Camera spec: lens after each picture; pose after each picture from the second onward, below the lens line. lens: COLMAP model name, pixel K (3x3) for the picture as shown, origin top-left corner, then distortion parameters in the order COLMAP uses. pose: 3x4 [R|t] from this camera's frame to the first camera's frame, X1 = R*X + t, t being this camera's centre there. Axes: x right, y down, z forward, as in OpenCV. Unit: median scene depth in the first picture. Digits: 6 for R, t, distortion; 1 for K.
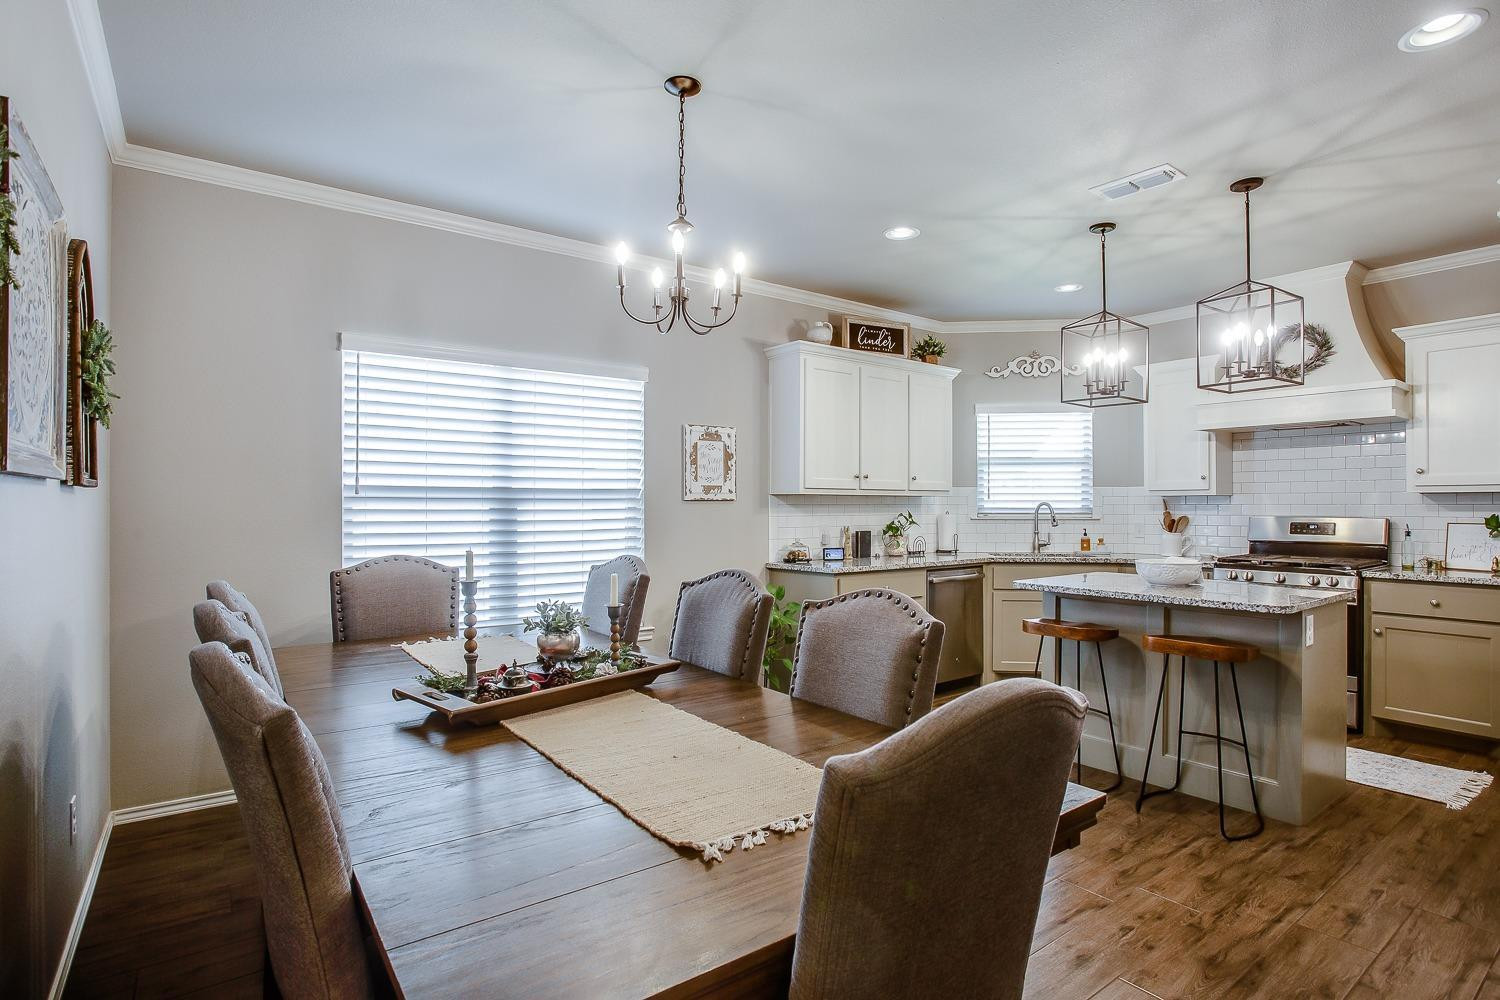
lens RADIAL K [[770.6, 0, 746.5], [0, 770.6, 499.0], [0, 0, 1]] dist [-0.067254, 0.034277]
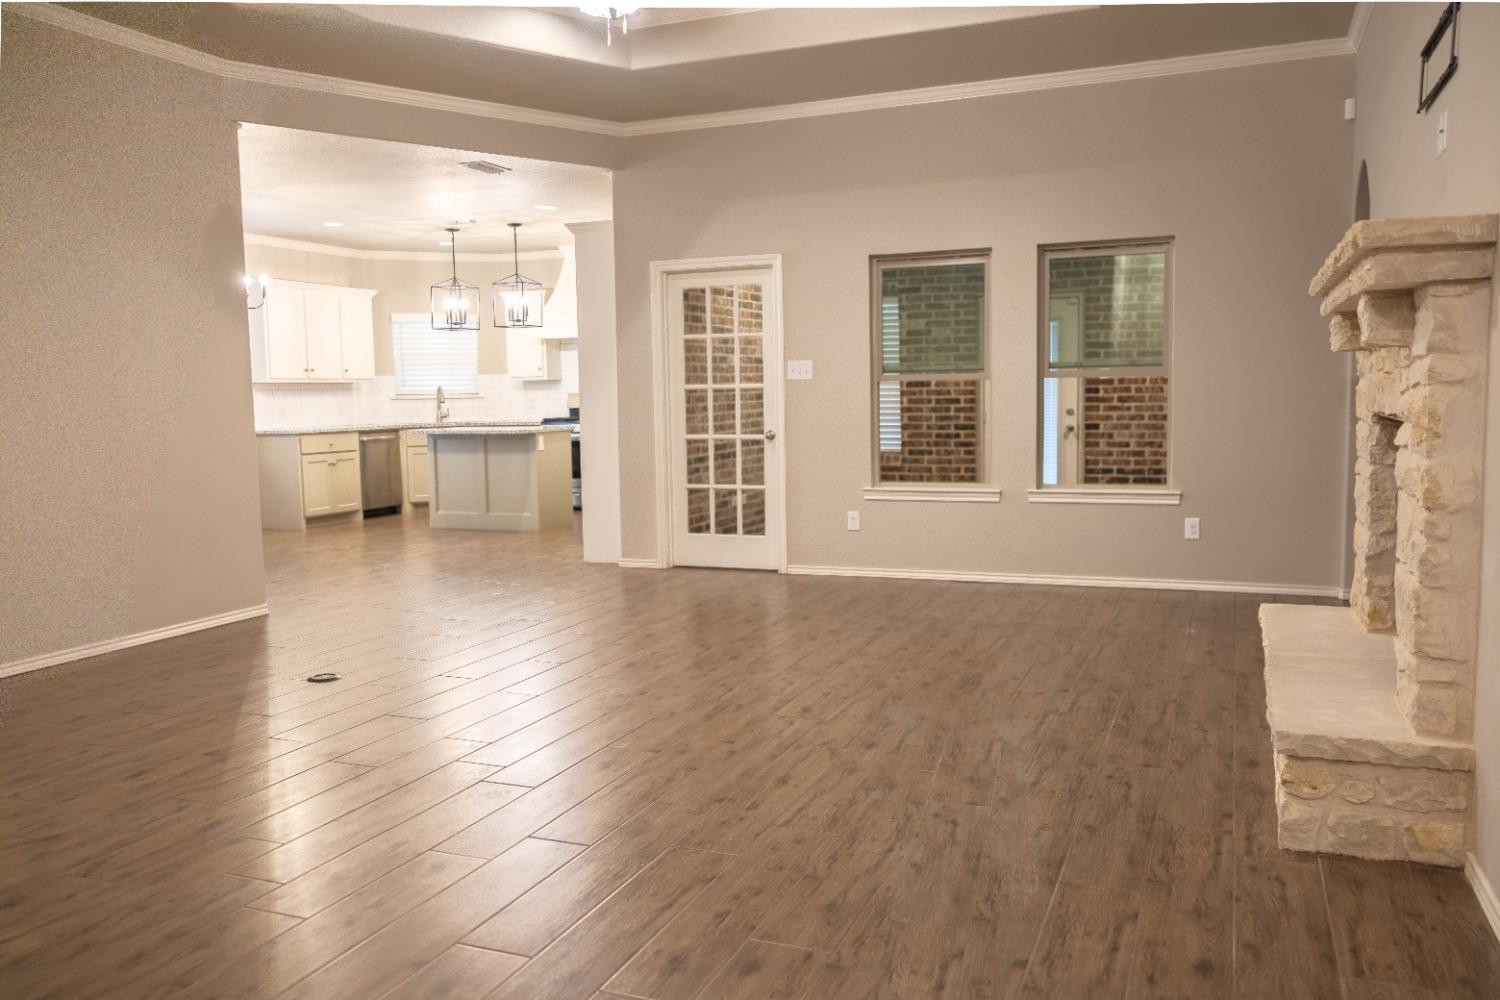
lens RADIAL K [[1217.0, 0, 810.9], [0, 1217.0, 505.2], [0, 0, 1]] dist [0.071081, -0.239303]
pose [[0.834495, -0.073850, 0.546045, -0.343918], [0.022028, 0.994657, 0.100858, 0.012593], [-0.550576, -0.072137, 0.831663, -1.491082]]
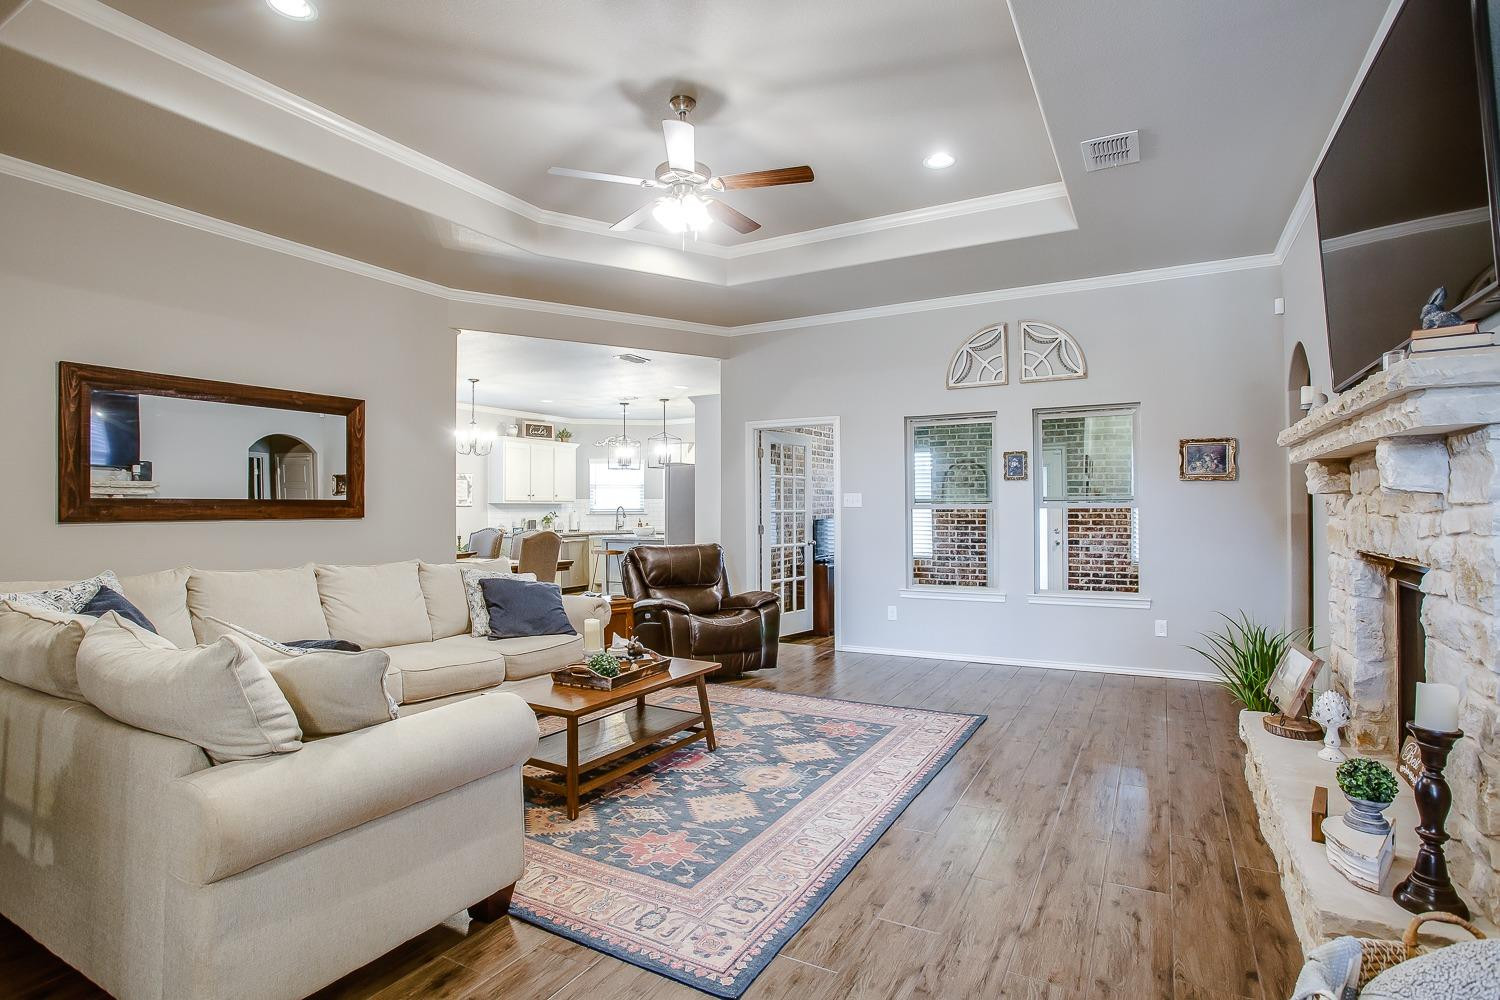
lens RADIAL K [[759.6, 0, 748.1], [0, 759.6, 485.8], [0, 0, 1]] dist [-0.053318, 0.028942]
pose [[0.917342, 0.002856, 0.398090, -0.147683], [0.007420, 0.999678, -0.024270, 0.001417], [-0.398031, 0.025218, 0.917025, -1.272756]]
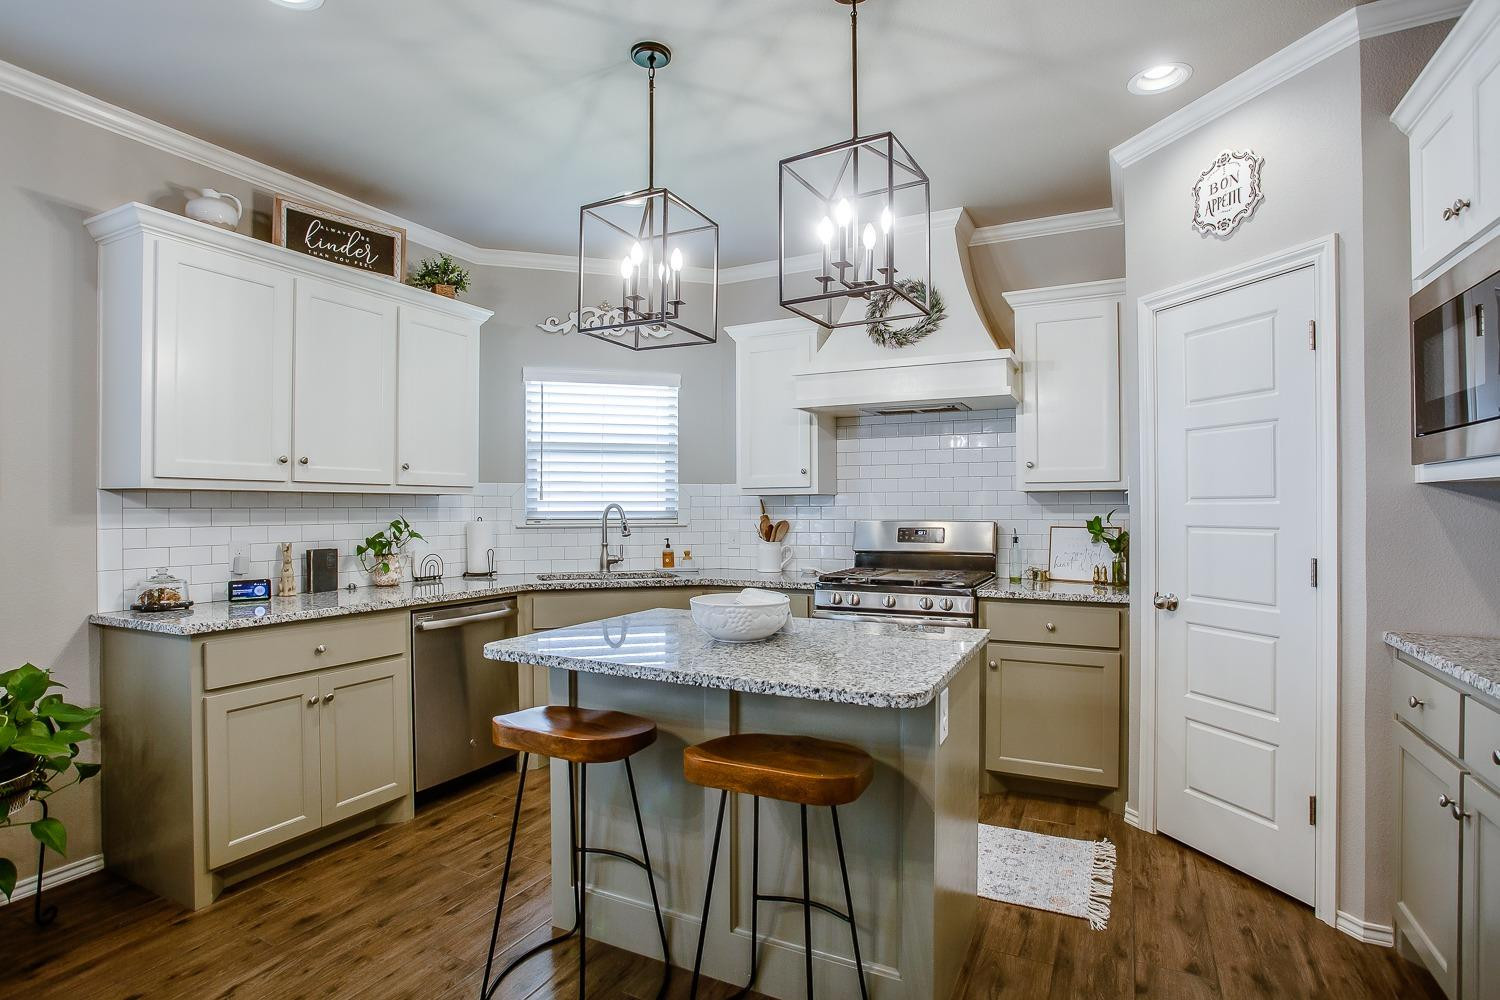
lens RADIAL K [[751.0, 0, 756.4], [0, 751.0, 504.5], [0, 0, 1]] dist [-0.081934, 0.041684]
pose [[0.895399, -0.001291, 0.445264, 0.222185], [0.000454, 0.999998, 0.001988, 0.004114], [-0.445265, -0.001578, 0.895397, 0.336376]]
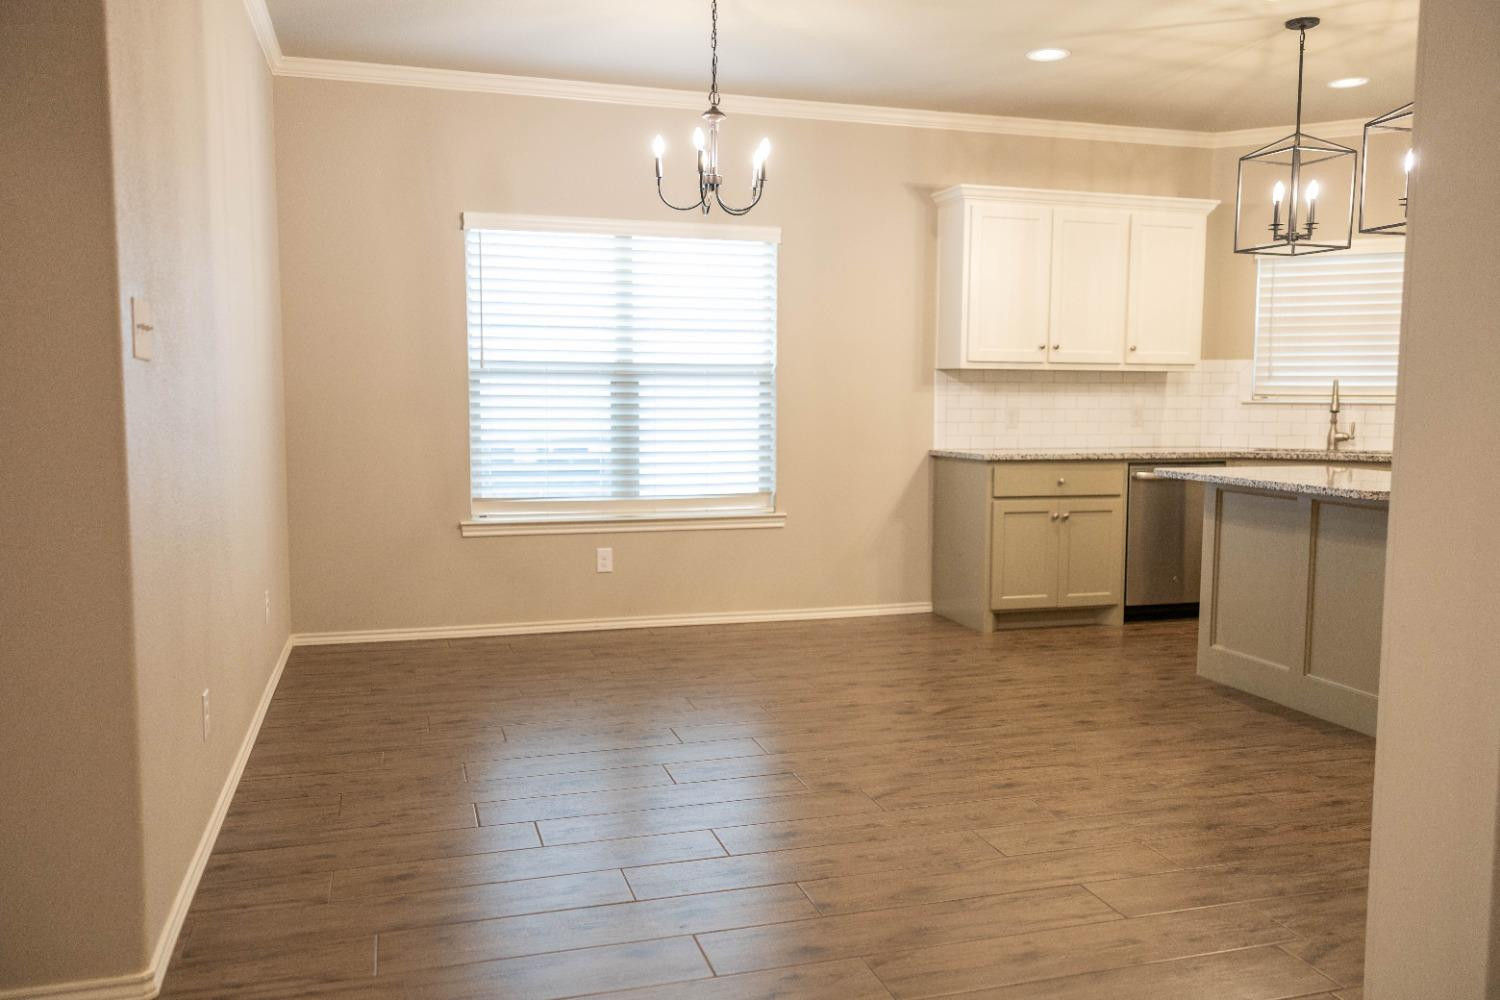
lens RADIAL K [[1213.8, 0, 750.0], [0, 1213.8, 500.0], [0, 0, 1]] dist [0.025285, -0.000256]
pose [[0.940049, 0.034895, -0.339249, 0.299907], [-0.003152, 0.995598, 0.093672, 0.012744], [0.341024, -0.086987, 0.936021, -0.339757]]
